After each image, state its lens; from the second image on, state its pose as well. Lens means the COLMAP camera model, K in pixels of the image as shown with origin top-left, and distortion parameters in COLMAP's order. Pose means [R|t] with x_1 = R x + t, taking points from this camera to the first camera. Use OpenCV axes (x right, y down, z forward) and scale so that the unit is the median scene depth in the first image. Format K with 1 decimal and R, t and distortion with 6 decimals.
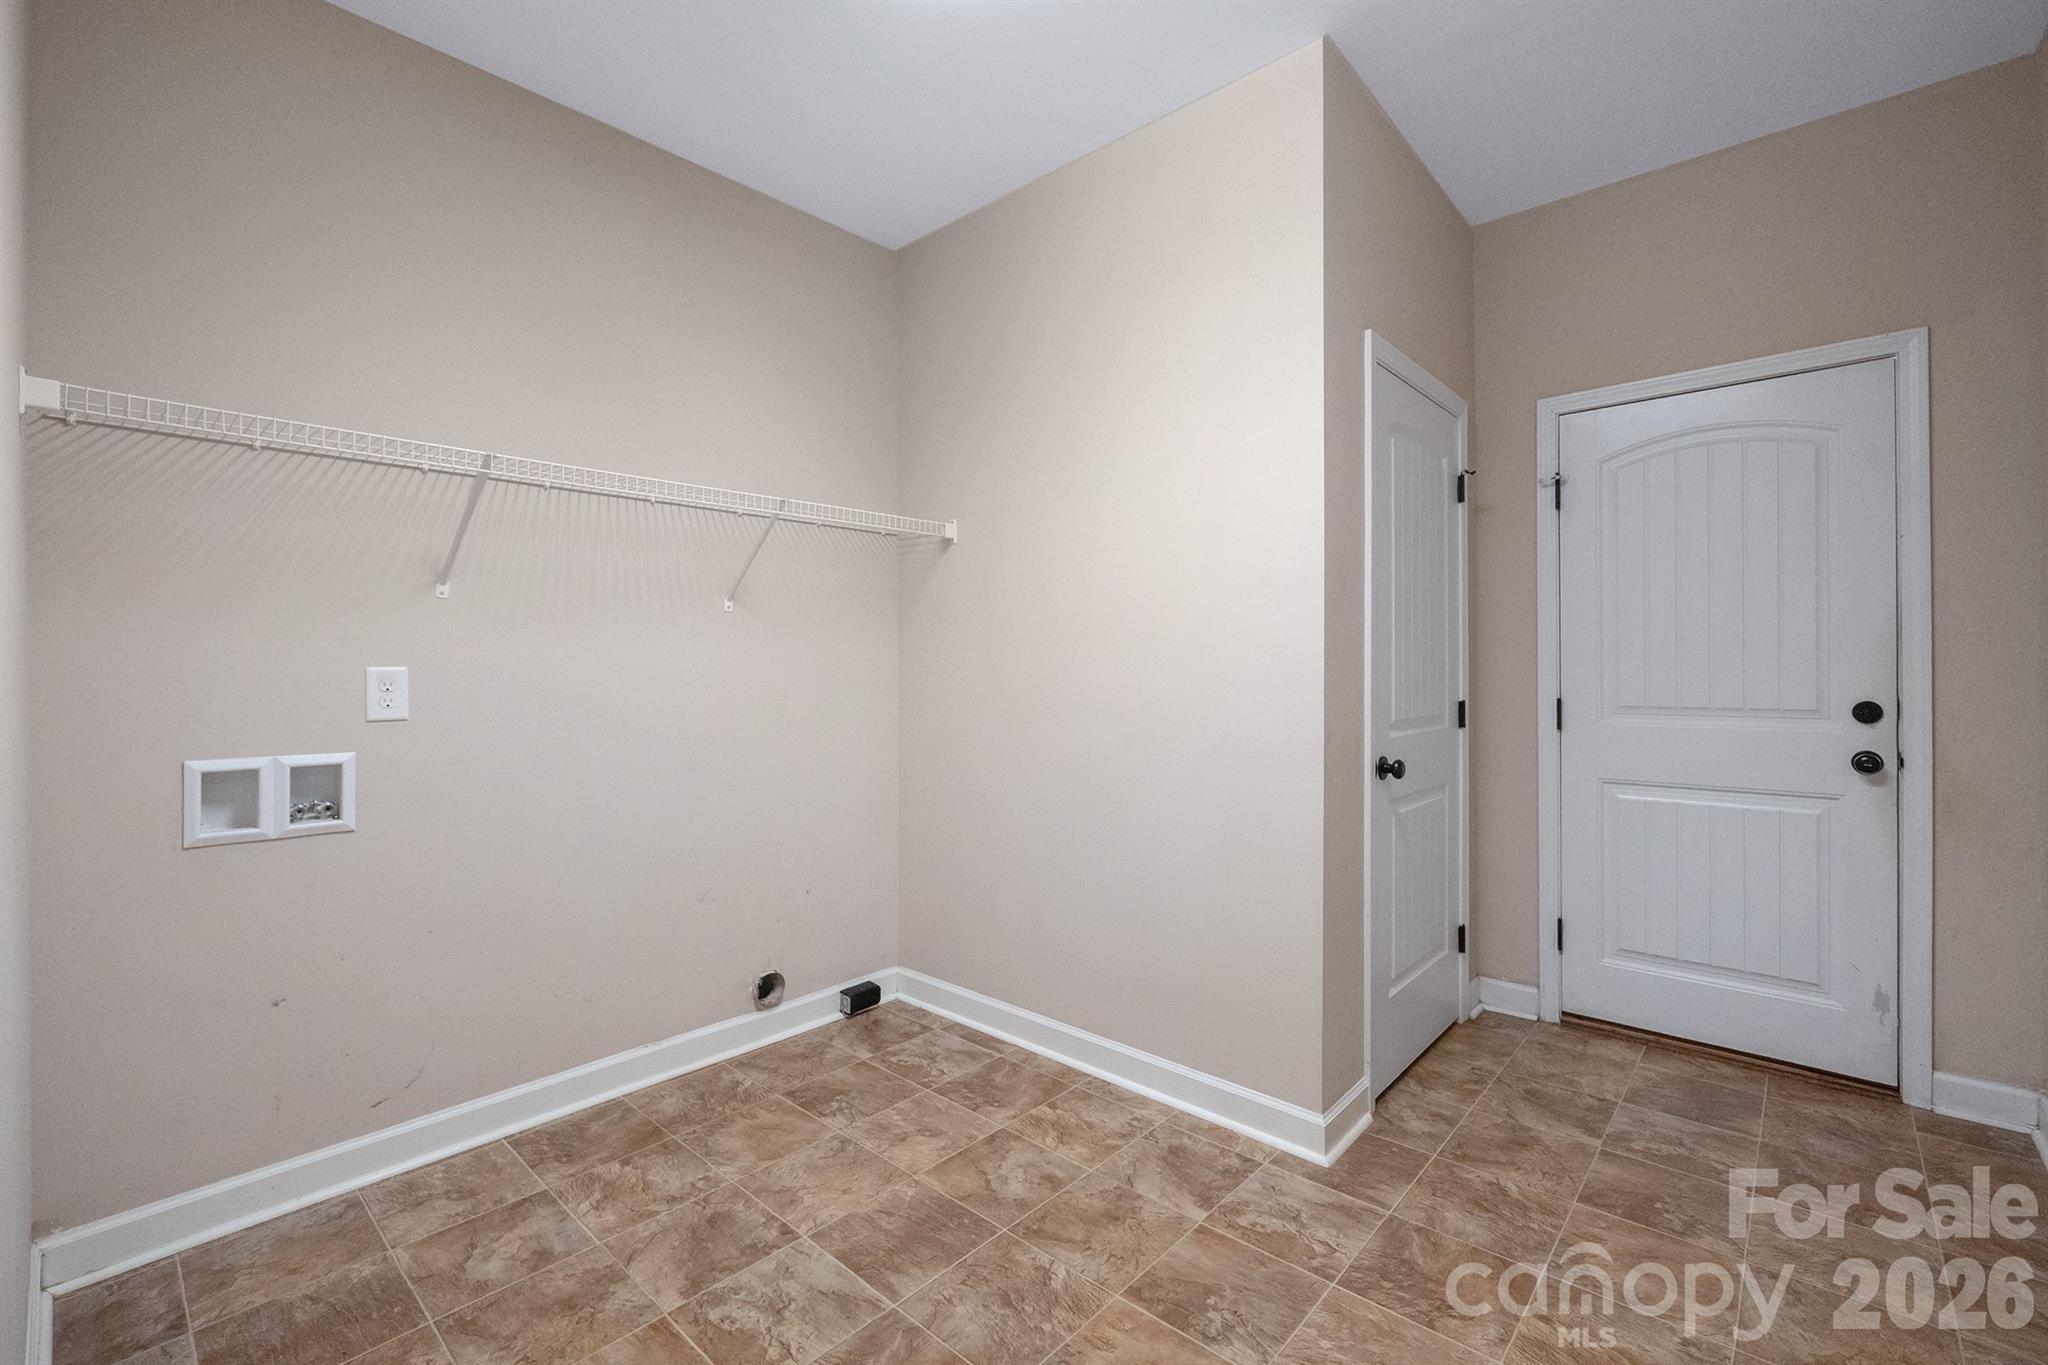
lens RADIAL K [[866.8, 0, 1039.1], [0, 866.8, 670.6], [0, 0, 1]] dist [-0.000220, -0.001518]
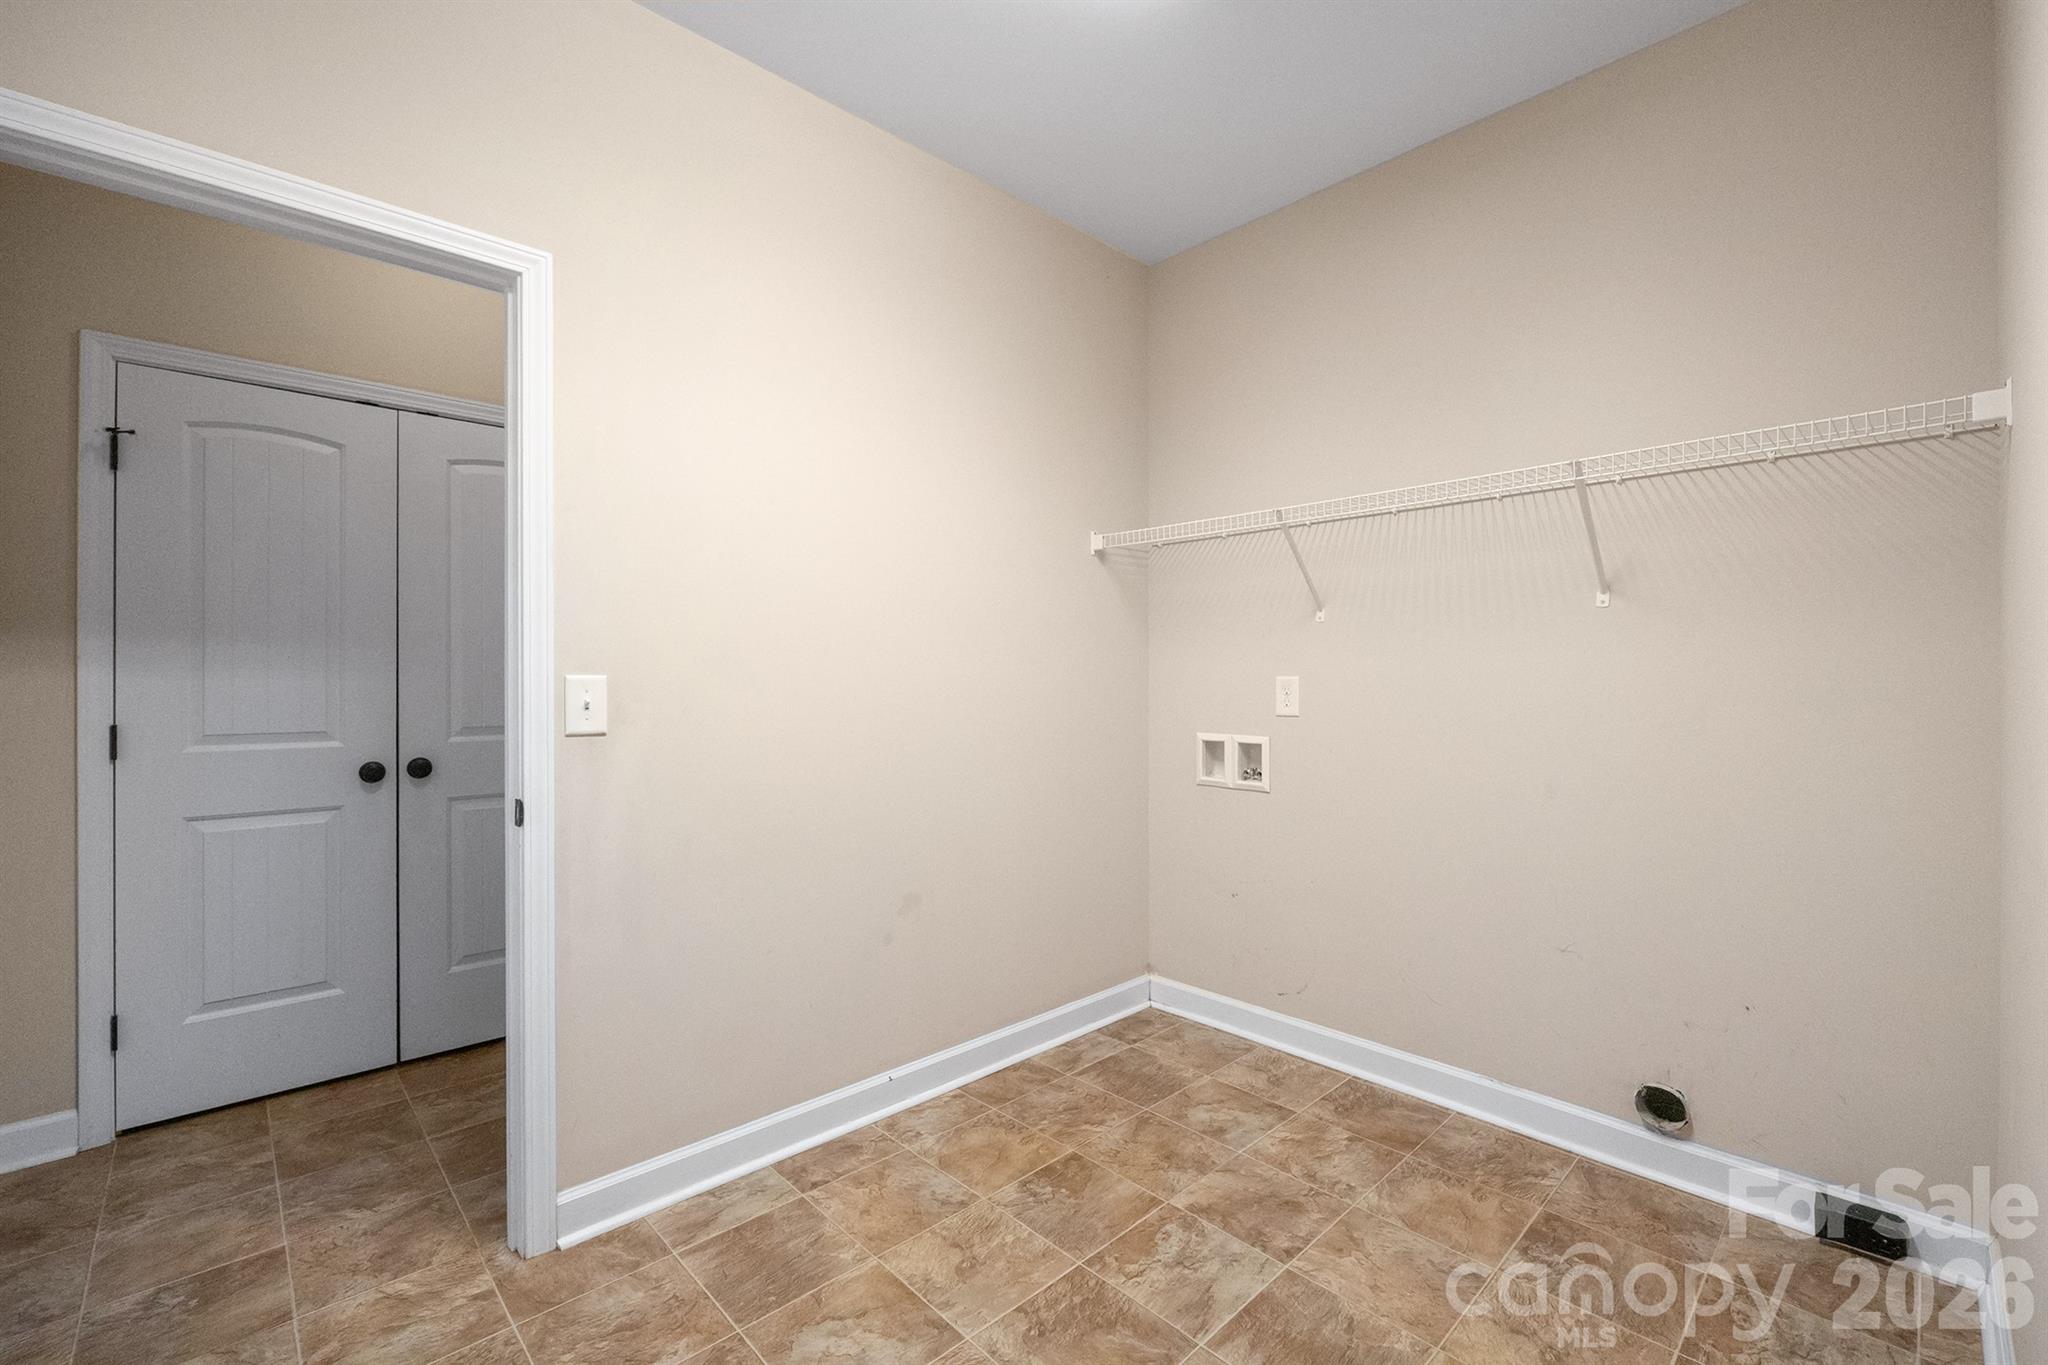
lens RADIAL K [[866.8, 0, 1032.8], [0, 866.8, 675.7], [0, 0, 1]] dist [-0.000220, -0.001518]
pose [[-0.070074, -0.000735, -0.997542, 0.659042], [-0.001564, 0.999999, -0.000627, -0.004002], [0.997541, 0.001516, -0.070075, 0.724810]]
